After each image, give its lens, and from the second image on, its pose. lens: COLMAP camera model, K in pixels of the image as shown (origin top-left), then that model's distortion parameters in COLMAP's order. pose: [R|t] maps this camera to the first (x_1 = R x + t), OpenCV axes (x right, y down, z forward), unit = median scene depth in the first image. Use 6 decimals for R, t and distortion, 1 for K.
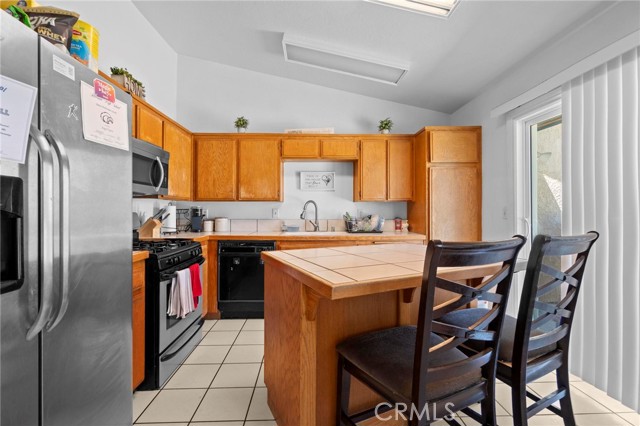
lens RADIAL K [[285.2, 0, 318.7], [0, 285.2, 211.4], [0, 0, 1]] dist [0.004216, -0.001336]
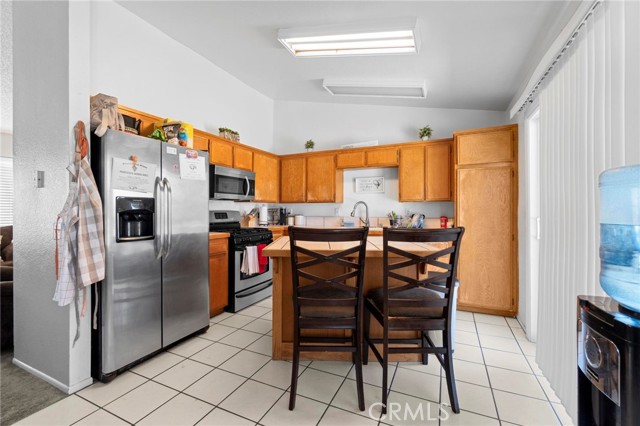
lens RADIAL K [[285.2, 0, 321.1], [0, 285.2, 209.1], [0, 0, 1]] dist [0.004216, -0.001336]
pose [[0.890854, -0.000638, -0.454290, 0.436825], [-0.001956, 0.999984, -0.005239, 0.000197], [0.454286, 0.005555, 0.890839, -0.188096]]
